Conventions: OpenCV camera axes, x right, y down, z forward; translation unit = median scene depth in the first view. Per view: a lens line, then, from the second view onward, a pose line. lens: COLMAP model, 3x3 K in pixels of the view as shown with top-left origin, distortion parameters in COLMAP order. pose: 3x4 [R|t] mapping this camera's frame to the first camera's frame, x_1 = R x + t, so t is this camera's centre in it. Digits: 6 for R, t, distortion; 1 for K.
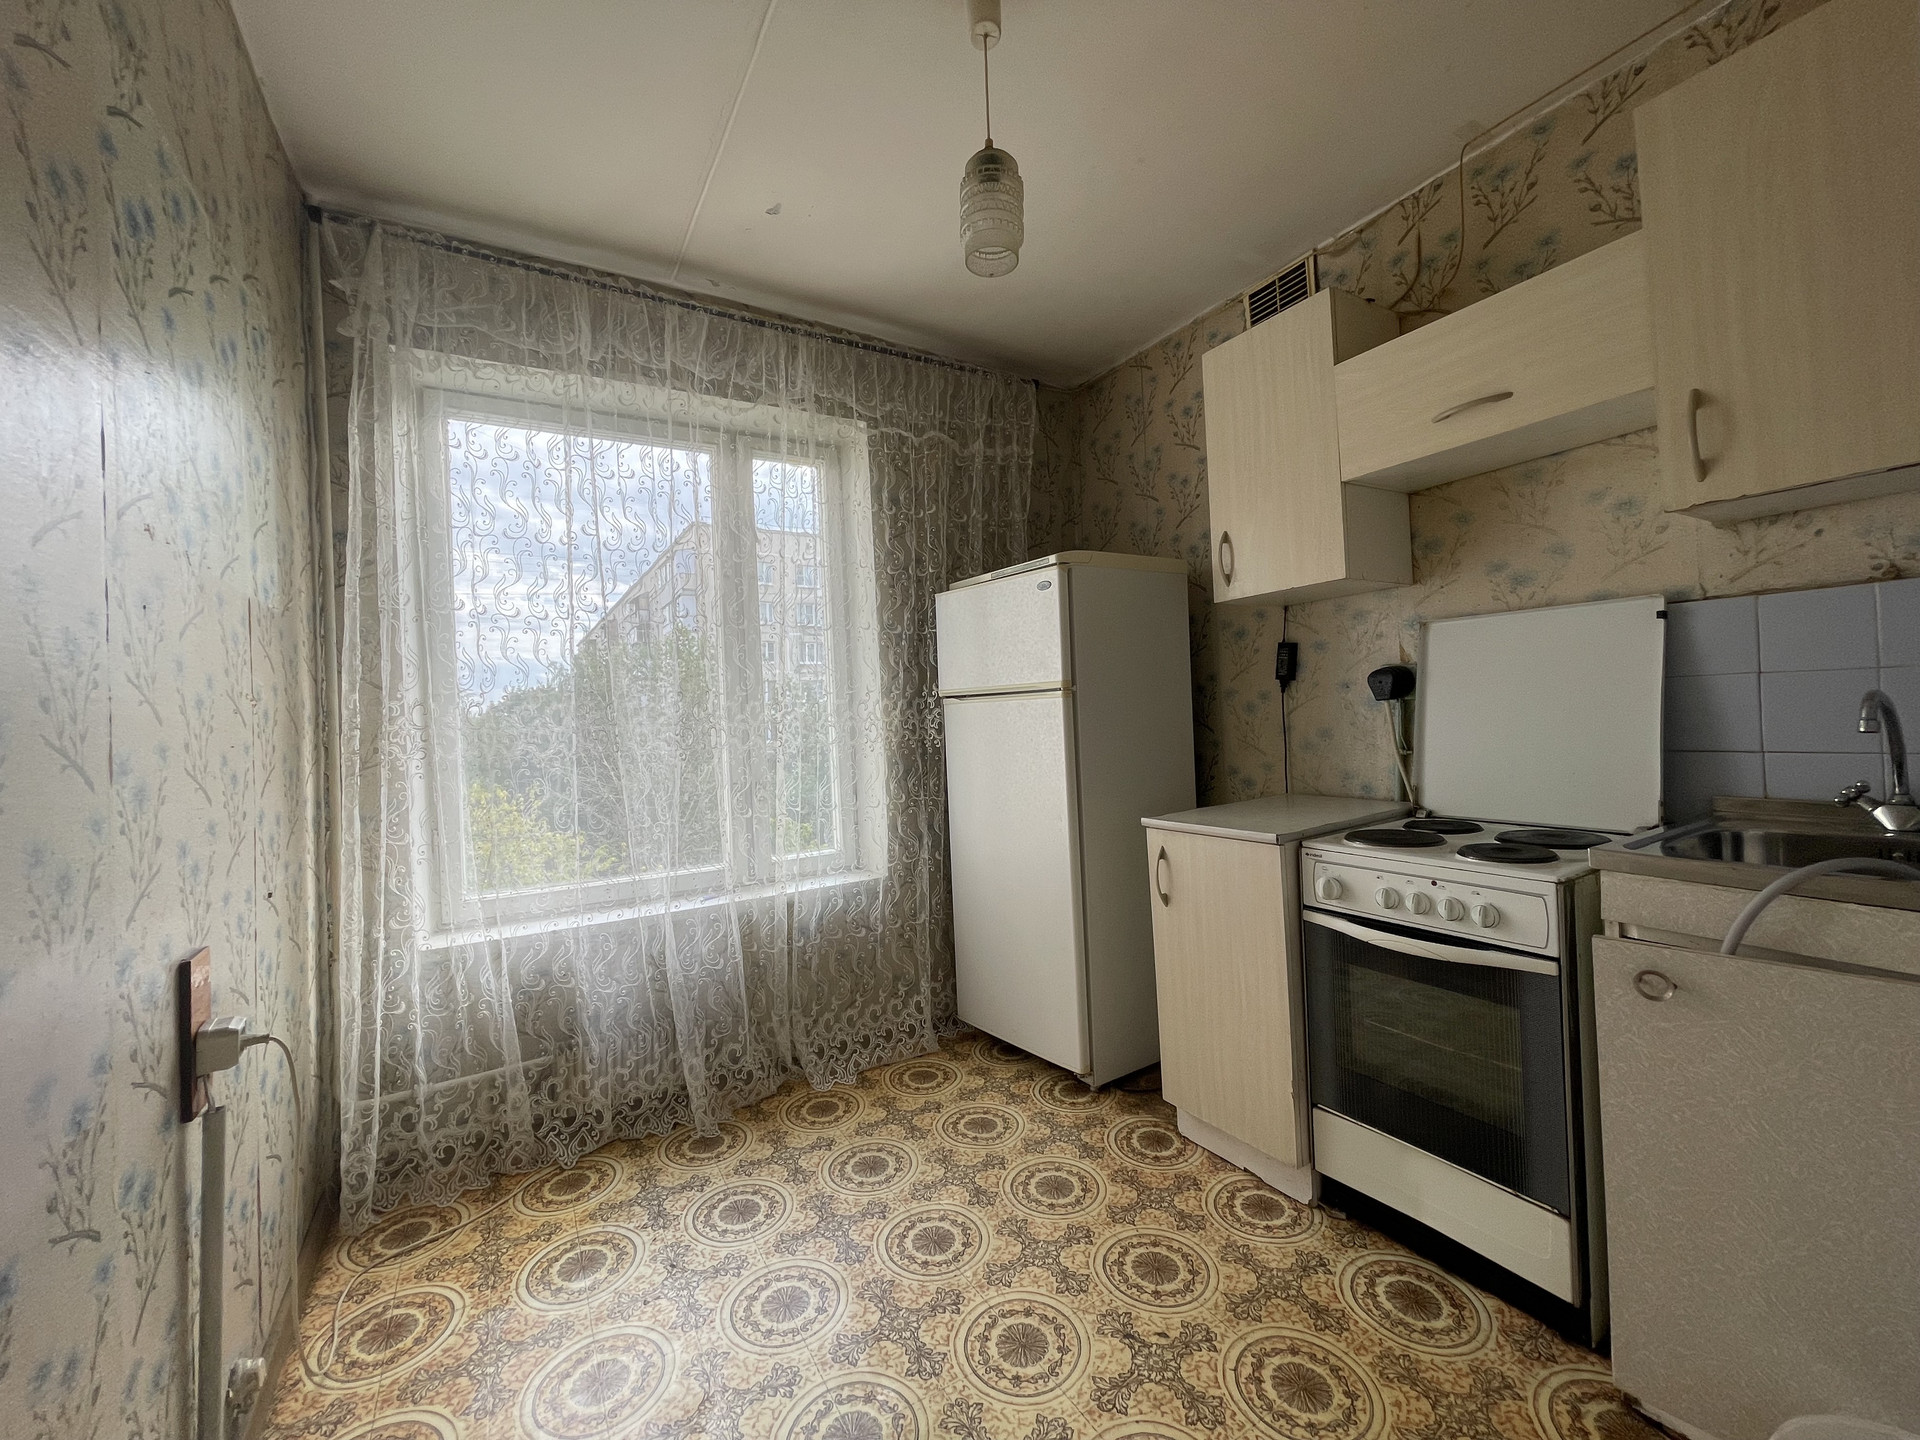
lens RADIAL K [[772.9, 0, 960.0], [0, 772.9, 720.0], [0, 0, 1]] dist [0.005727, -0.005529]
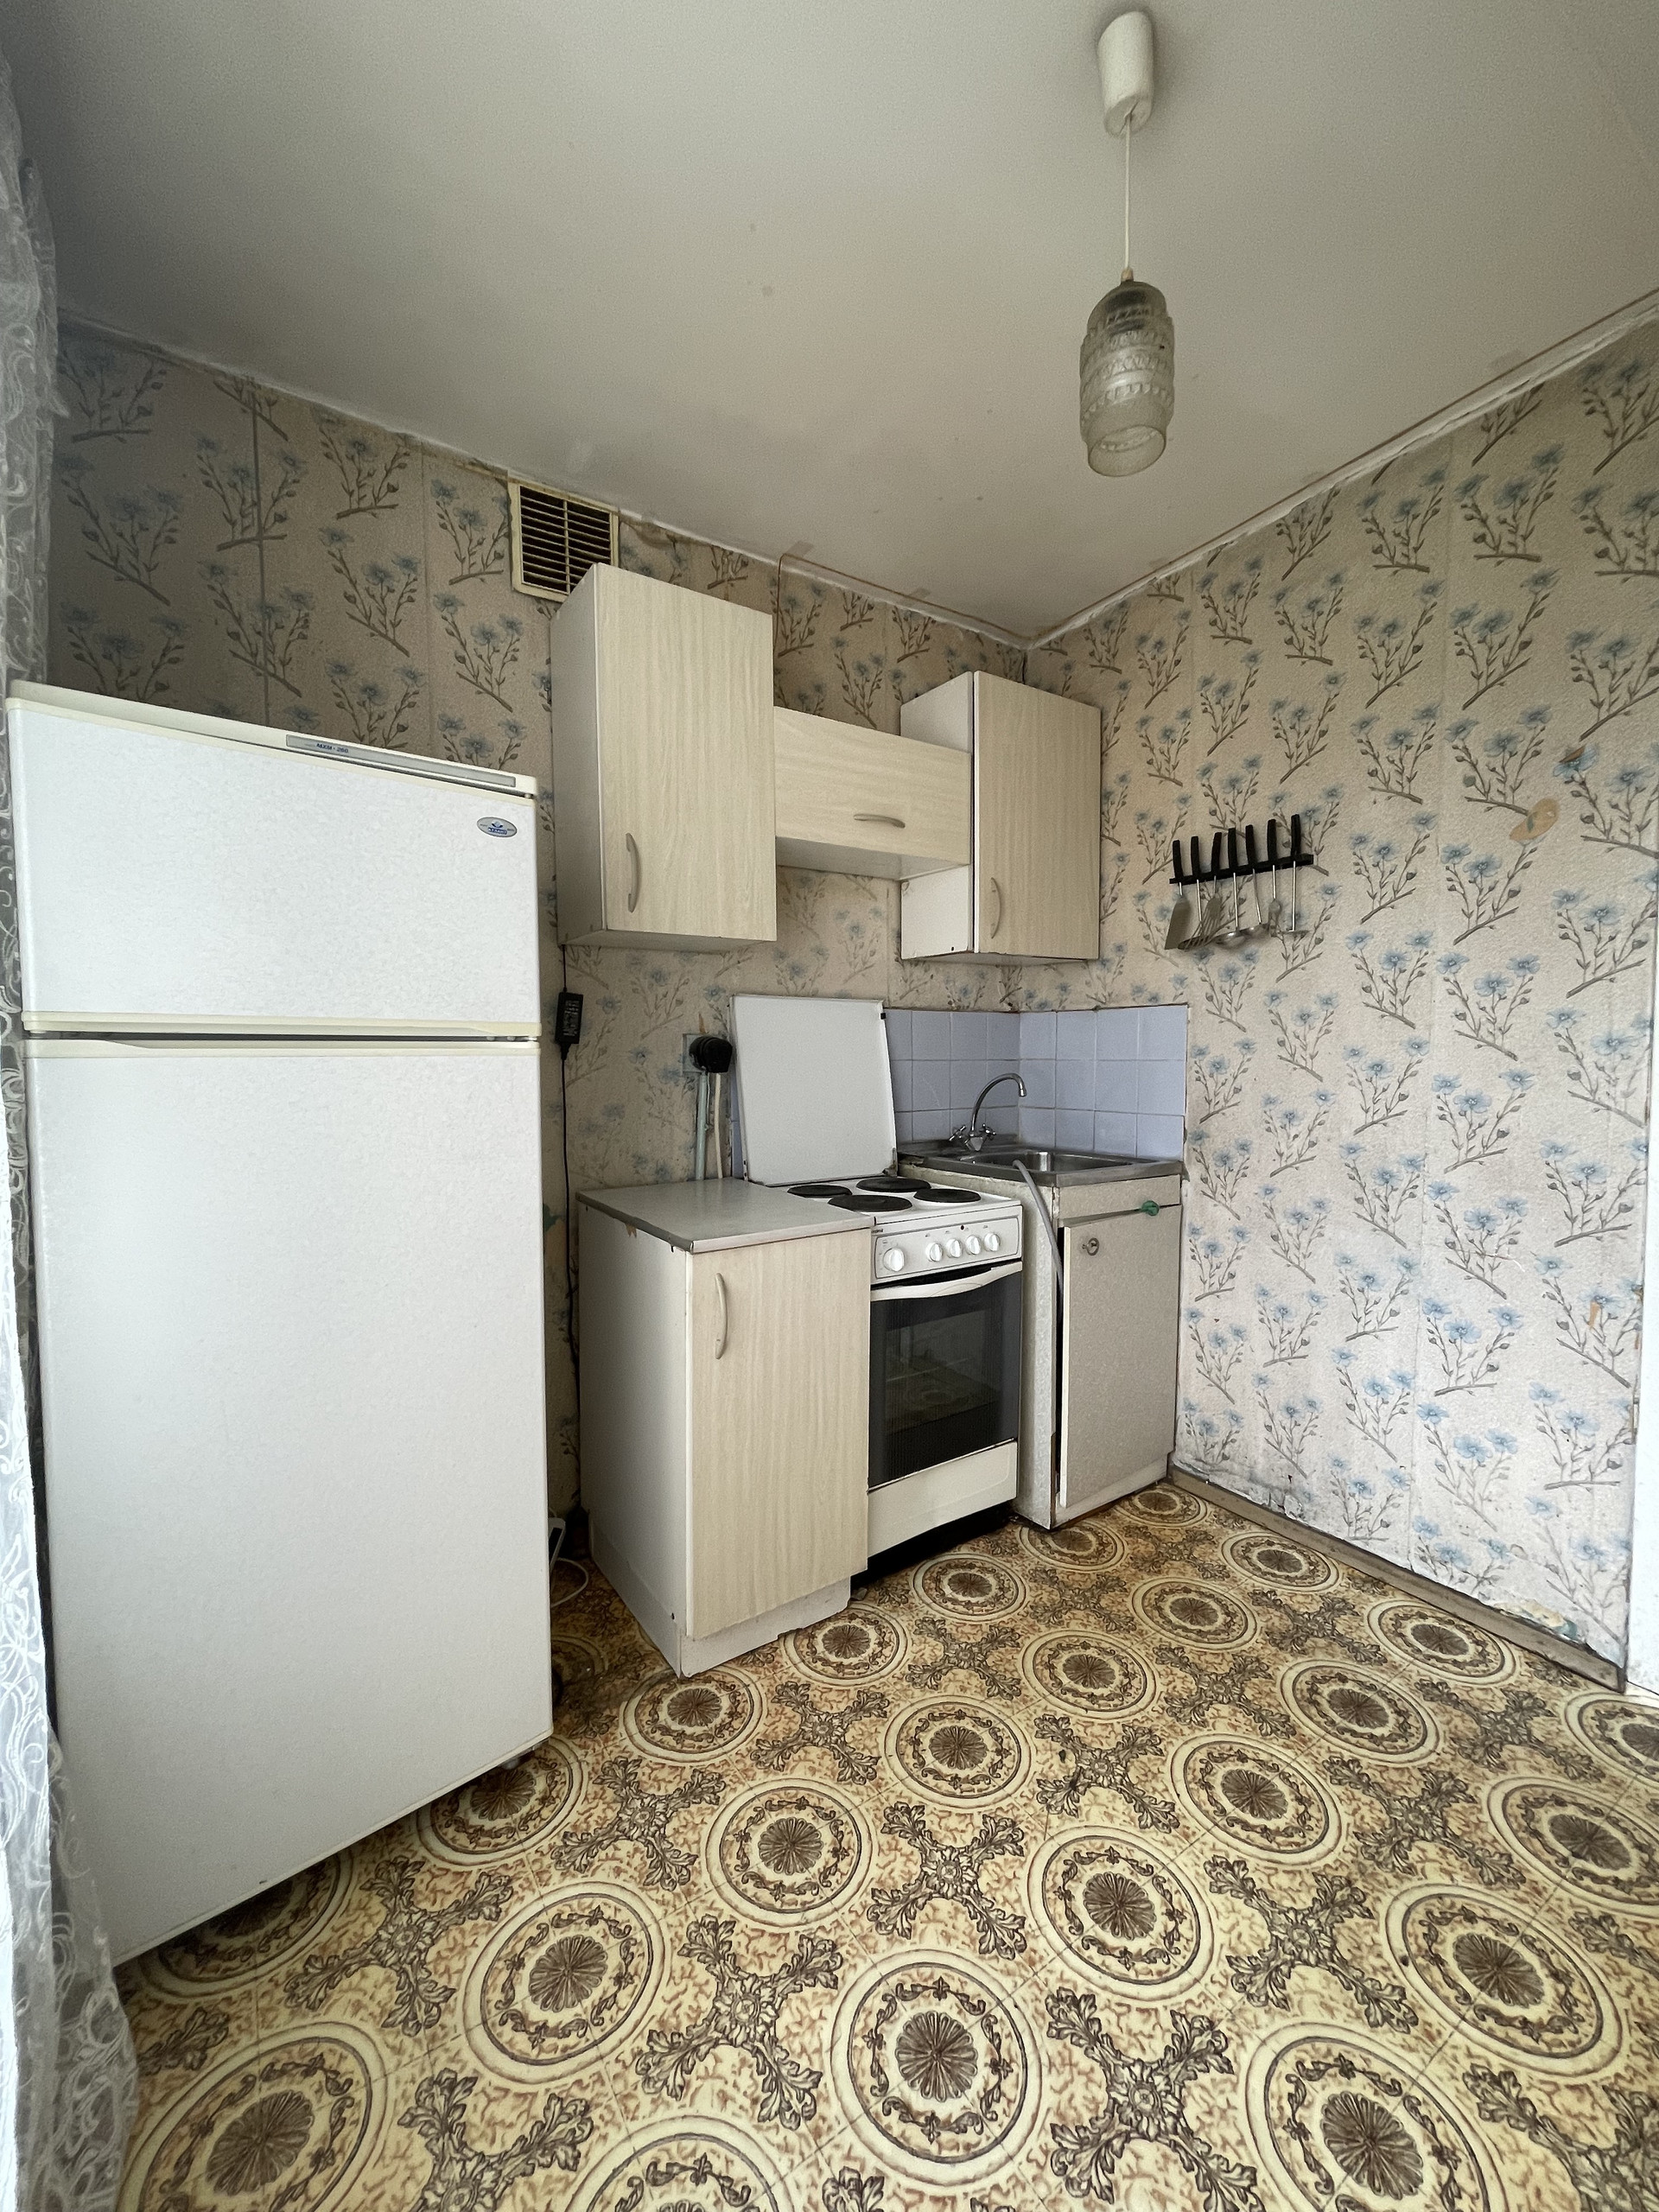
lens RADIAL K [[890.5, 0, 847.2], [0, 890.5, 1092.8], [0, 0, 1]] dist [0.005727, -0.005529]
pose [[-0.070914, 0.015822, 0.997357, -0.619150], [0.012520, 0.999810, -0.014971, 0.025543], [-0.997404, 0.011425, -0.071098, 1.054232]]
